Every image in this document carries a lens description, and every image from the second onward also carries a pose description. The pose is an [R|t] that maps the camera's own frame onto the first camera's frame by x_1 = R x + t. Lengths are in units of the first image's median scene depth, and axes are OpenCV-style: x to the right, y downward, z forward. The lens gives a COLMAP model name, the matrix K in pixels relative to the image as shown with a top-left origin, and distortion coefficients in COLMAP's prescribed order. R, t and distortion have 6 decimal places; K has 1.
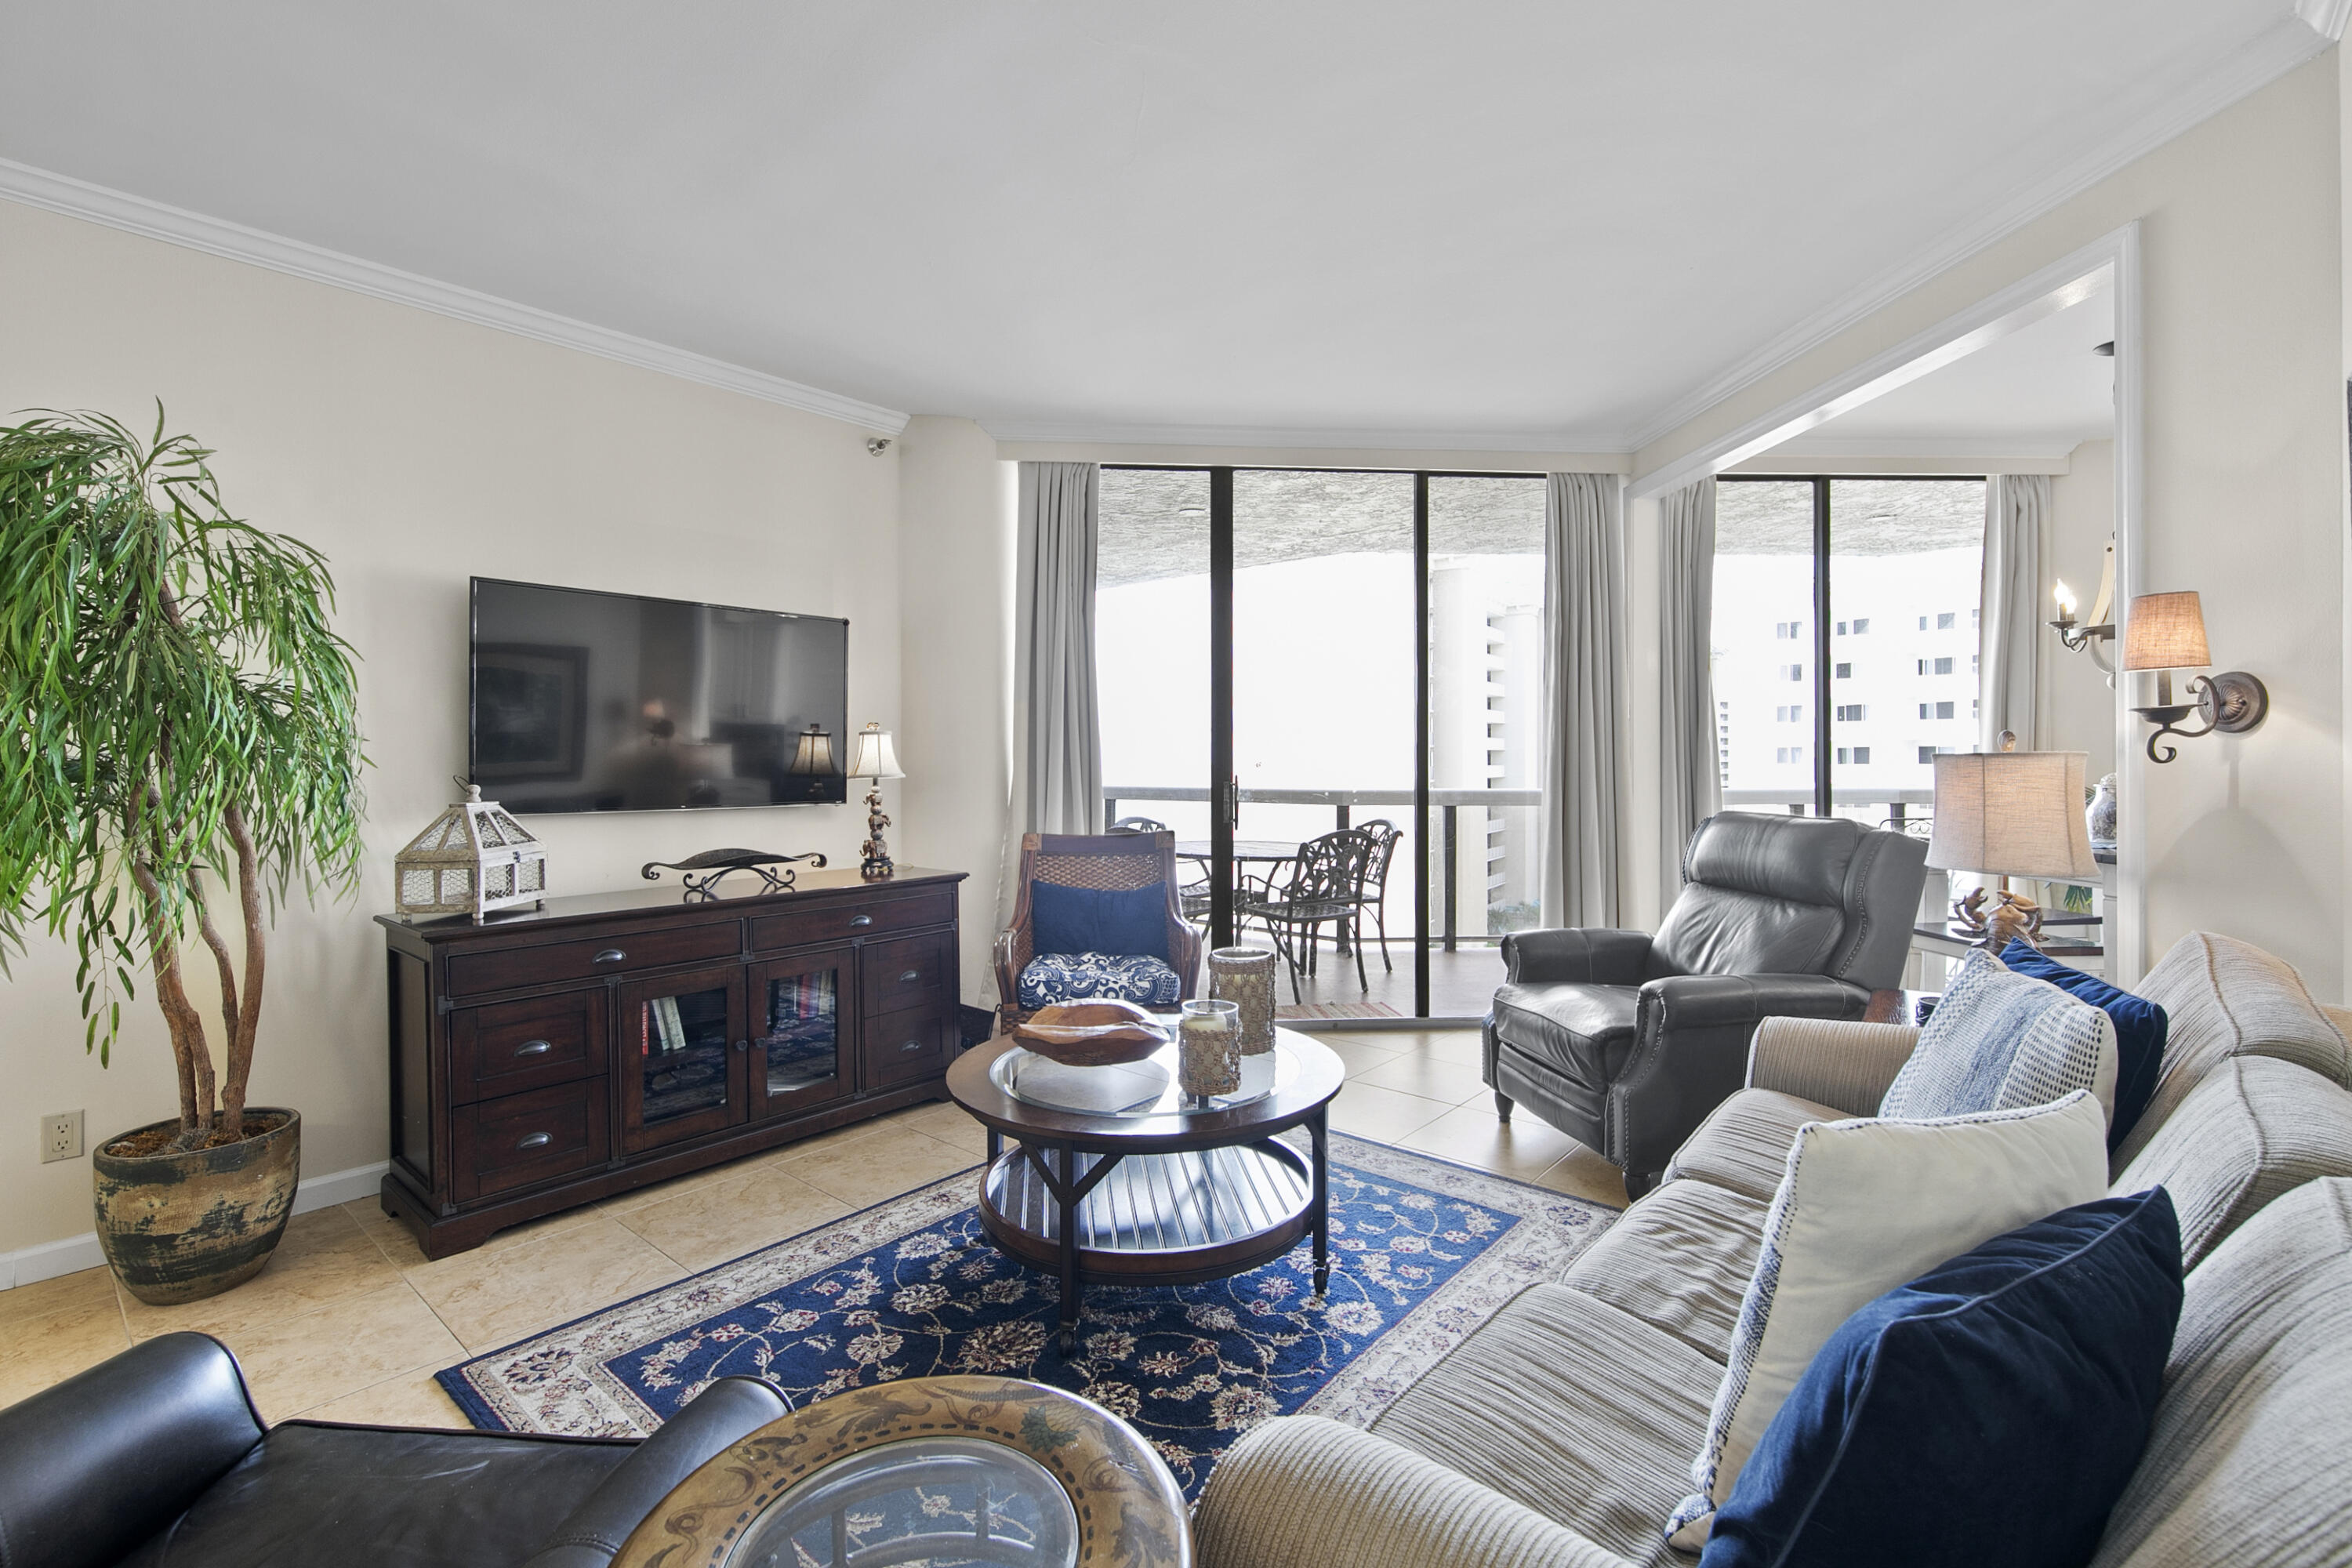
lens RADIAL K [[1036.3, 0, 1179.3], [0, 1036.3, 758.1], [0, 0, 1]] dist [0.003520, -0.000143]
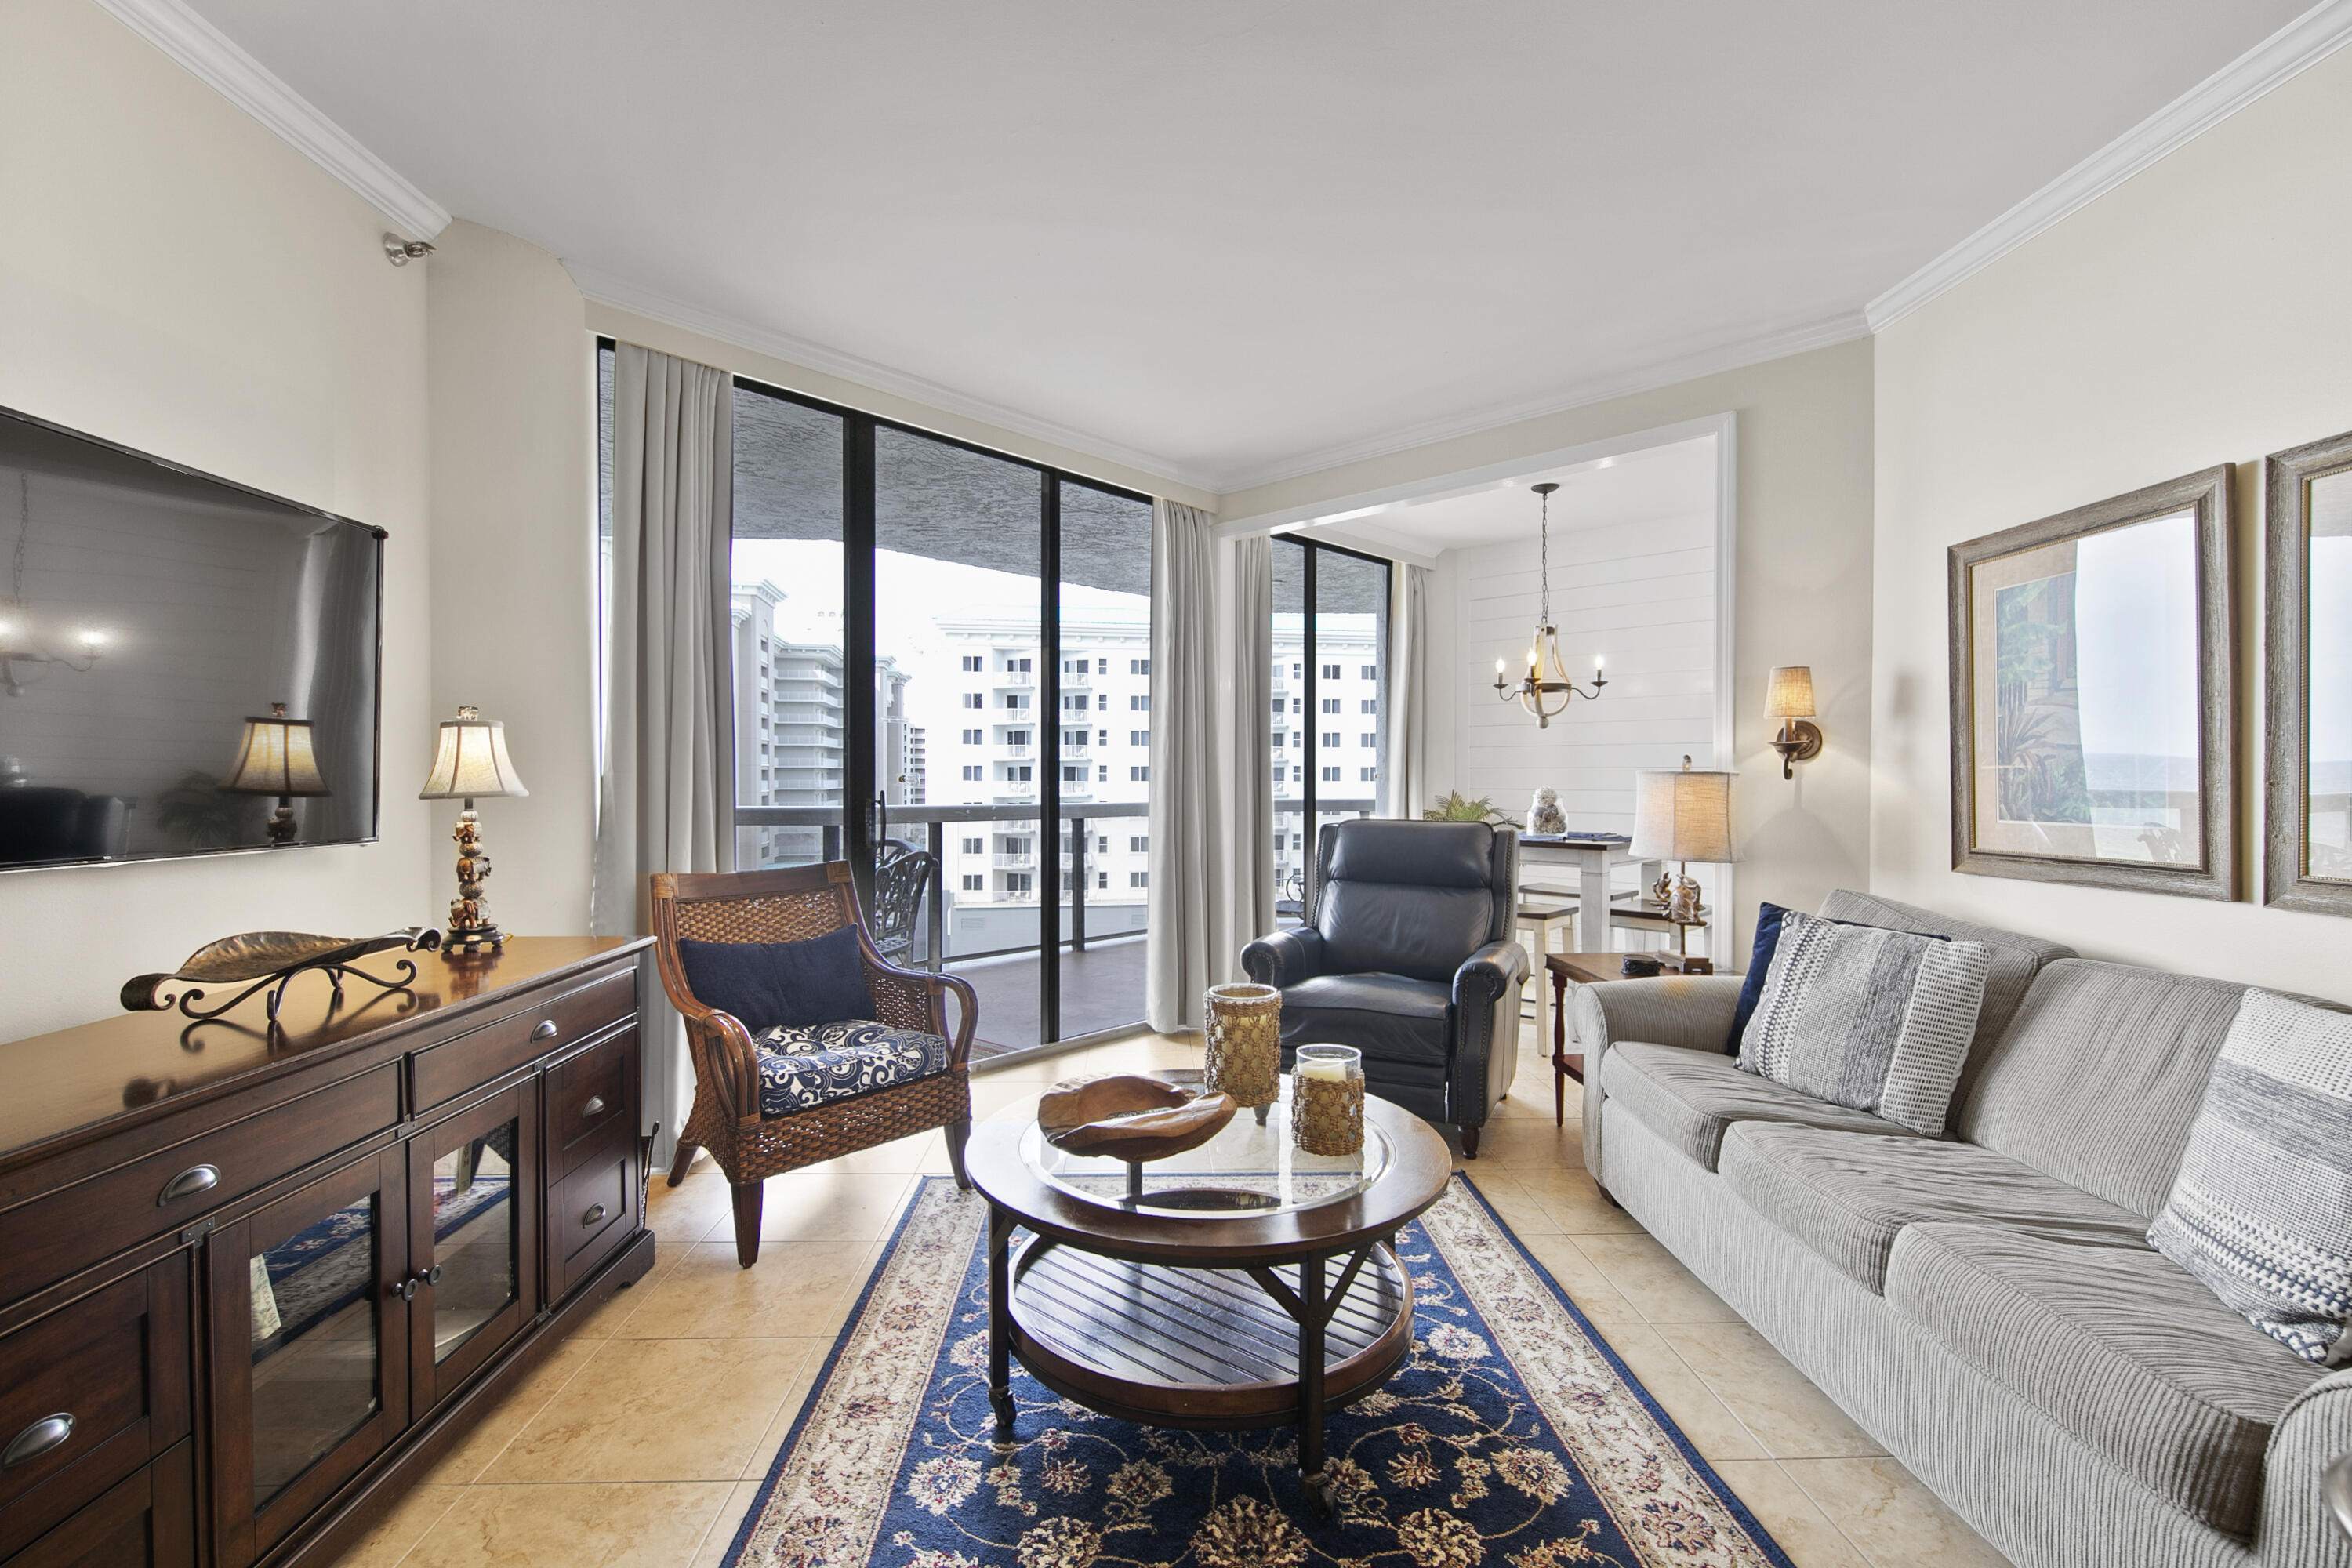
lens RADIAL K [[1029.7, 0, 1164.0], [0, 1029.7, 791.4], [0, 0, 1]] dist [0.003899, -0.006529]
pose [[0.740814, -0.003846, 0.671699, -0.552140], [-0.006910, 0.999887, 0.013345, 0.006242], [-0.671675, -0.014528, 0.740704, 0.380354]]
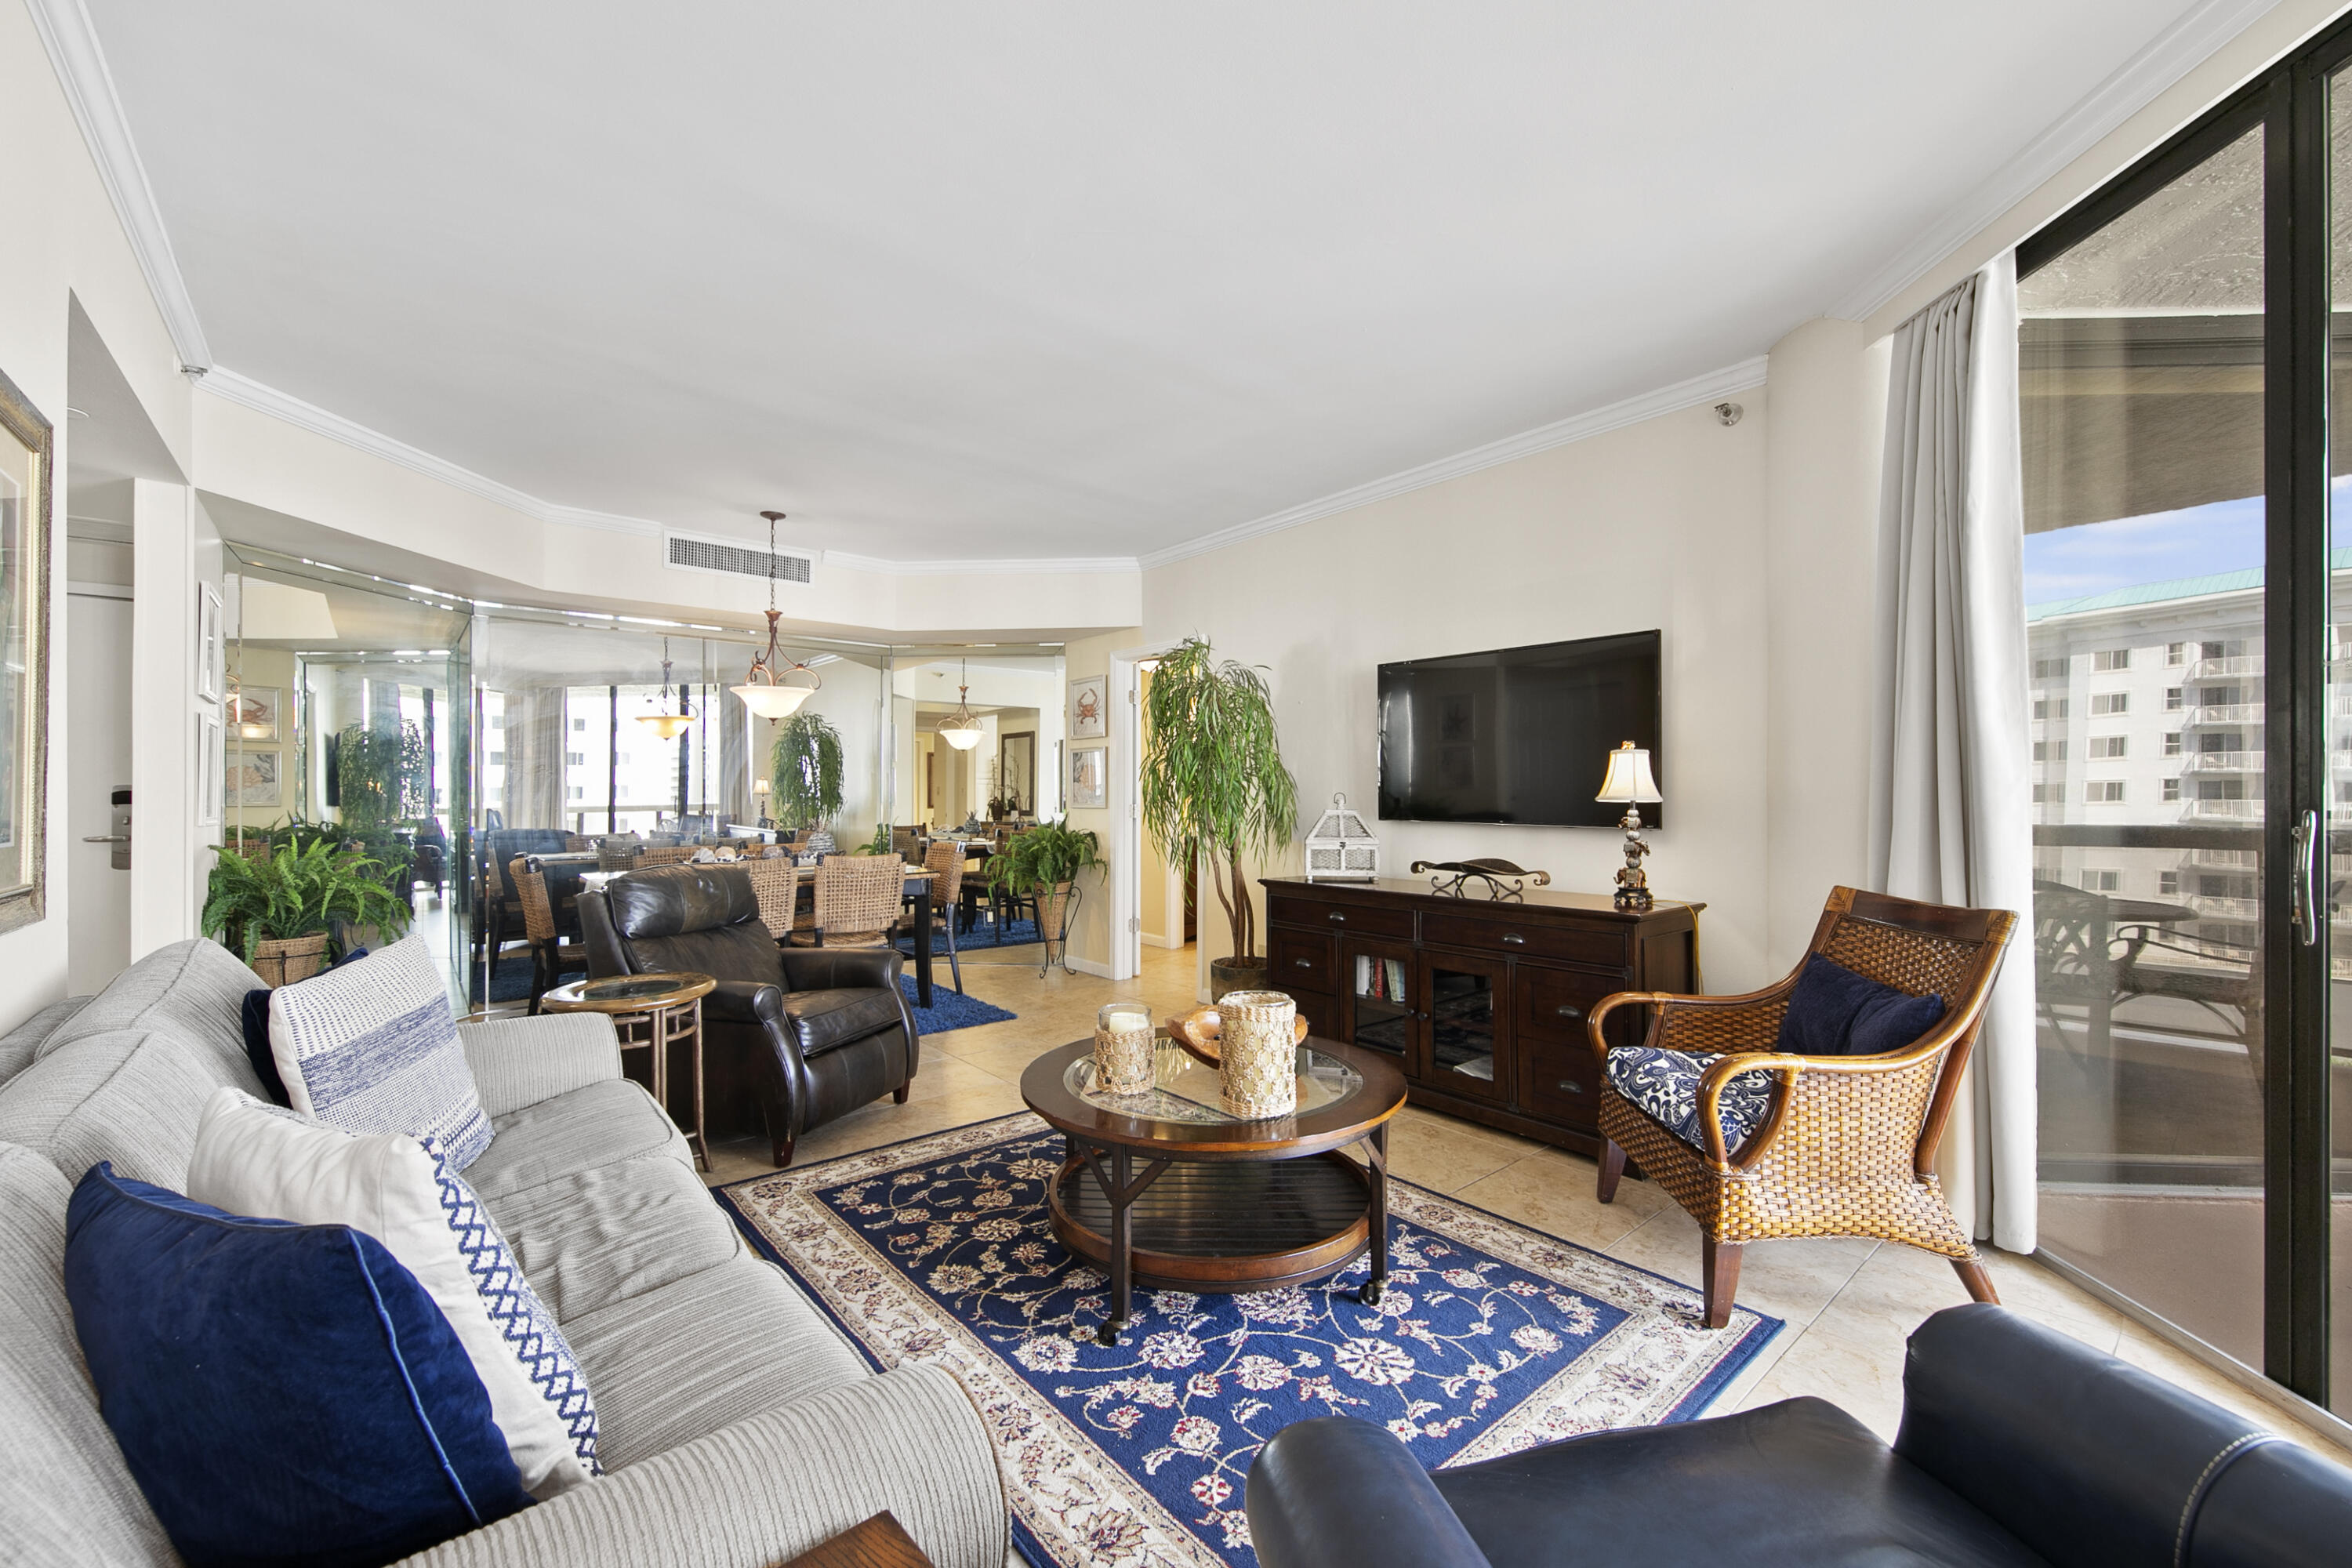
lens RADIAL K [[930.4, 0, 1169.1], [0, 930.4, 790.9], [0, 0, 1]] dist [0.000796, -0.002795]
pose [[-0.152767, 0.003976, -0.988254, 0.808519], [0.001925, 0.999991, 0.003725, 0.009226], [0.988260, -0.001334, -0.152773, 1.000097]]
